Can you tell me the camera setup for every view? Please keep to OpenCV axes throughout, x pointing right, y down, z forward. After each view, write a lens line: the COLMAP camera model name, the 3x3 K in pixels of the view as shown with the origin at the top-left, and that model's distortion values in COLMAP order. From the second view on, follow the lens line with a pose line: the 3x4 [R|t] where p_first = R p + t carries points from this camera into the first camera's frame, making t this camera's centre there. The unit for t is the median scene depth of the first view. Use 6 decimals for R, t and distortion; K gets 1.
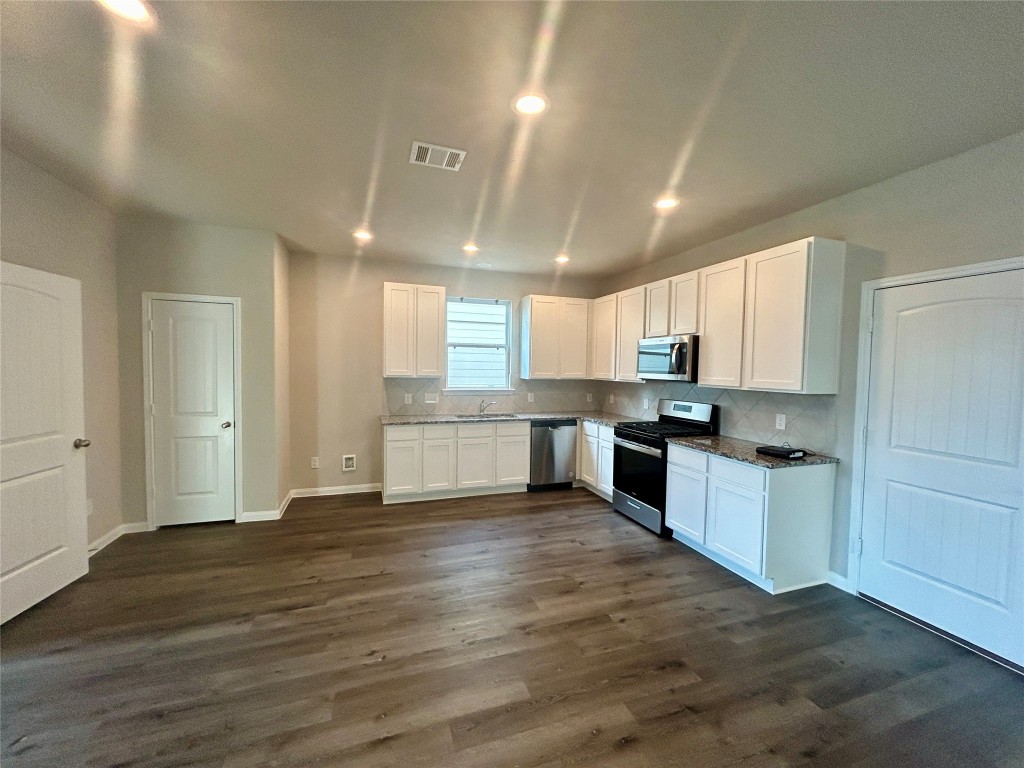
lens RADIAL K [[410.7, 0, 512.9], [0, 410.7, 383.1], [0, 0, 1]] dist [-0.000253, 0.000513]
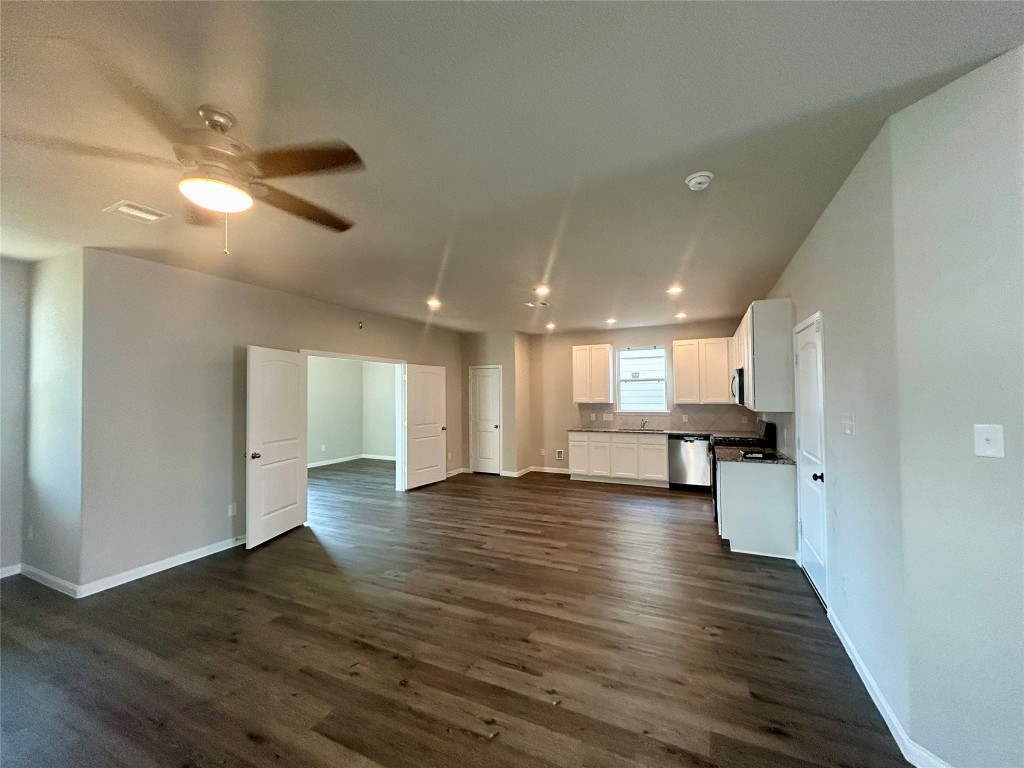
lens RADIAL K [[410.7, 0, 512.8], [0, 410.7, 383.8], [0, 0, 1]] dist [-0.000253, 0.000513]
pose [[0.715076, -0.041035, -0.697841, 0.792195], [-0.006517, 0.997841, -0.065354, 0.021427], [0.699016, 0.051281, 0.713265, -0.418339]]
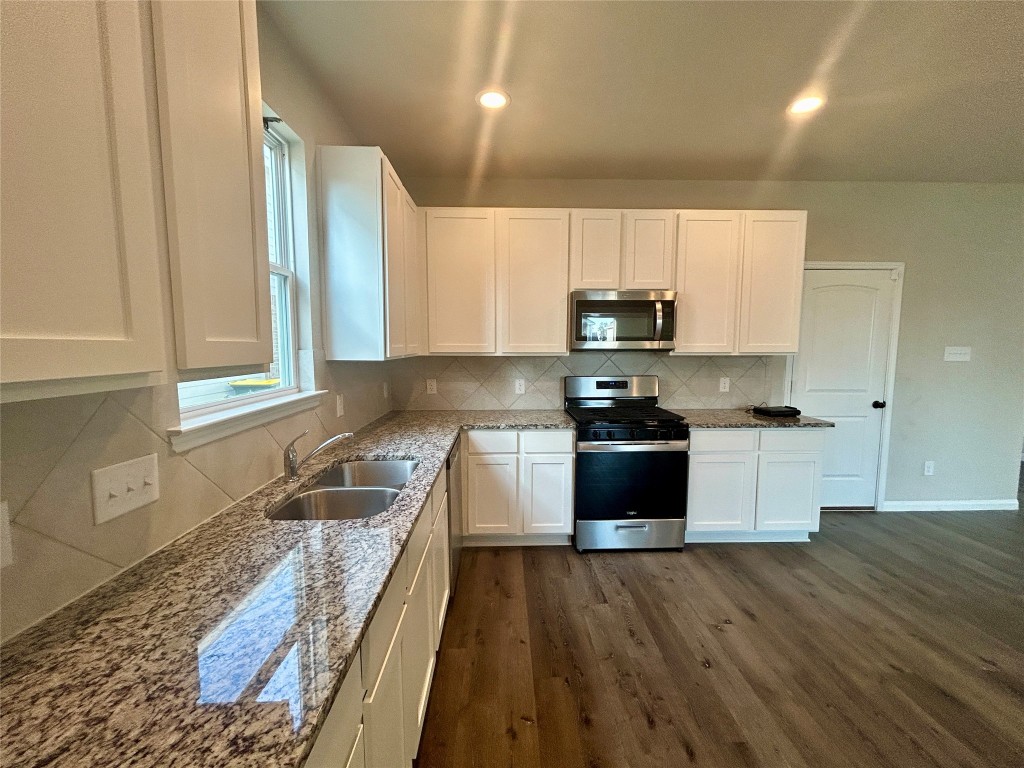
lens RADIAL K [[410.7, 0, 510.8], [0, 410.7, 382.6], [0, 0, 1]] dist [-0.000253, 0.000513]
pose [[0.310494, -0.103667, 0.944906, -0.420122], [0.045006, 0.994524, 0.094322, -0.028160], [-0.949509, 0.013240, 0.313460, 0.999106]]
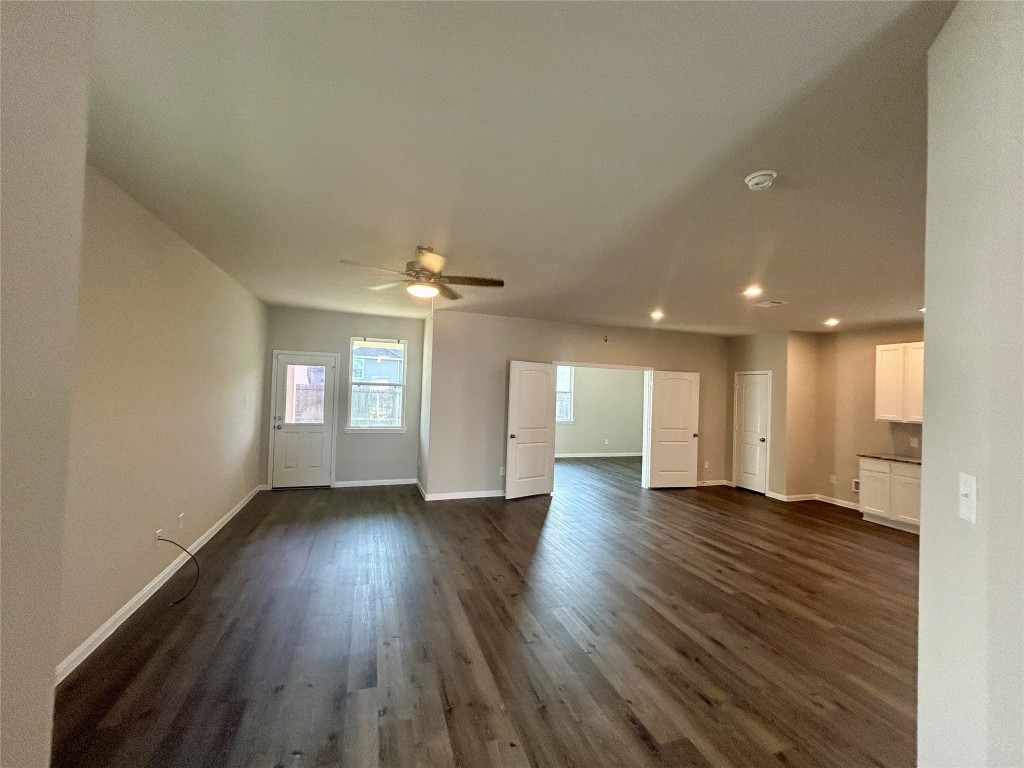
lens RADIAL K [[410.7, 0, 512.0], [0, 410.7, 383.1], [0, 0, 1]] dist [-0.000253, 0.000513]
pose [[0.004540, -0.039645, -0.999204, 1.112783], [-0.074789, 0.996402, -0.039874, 0.005291], [0.997189, 0.074911, 0.001559, -0.137647]]
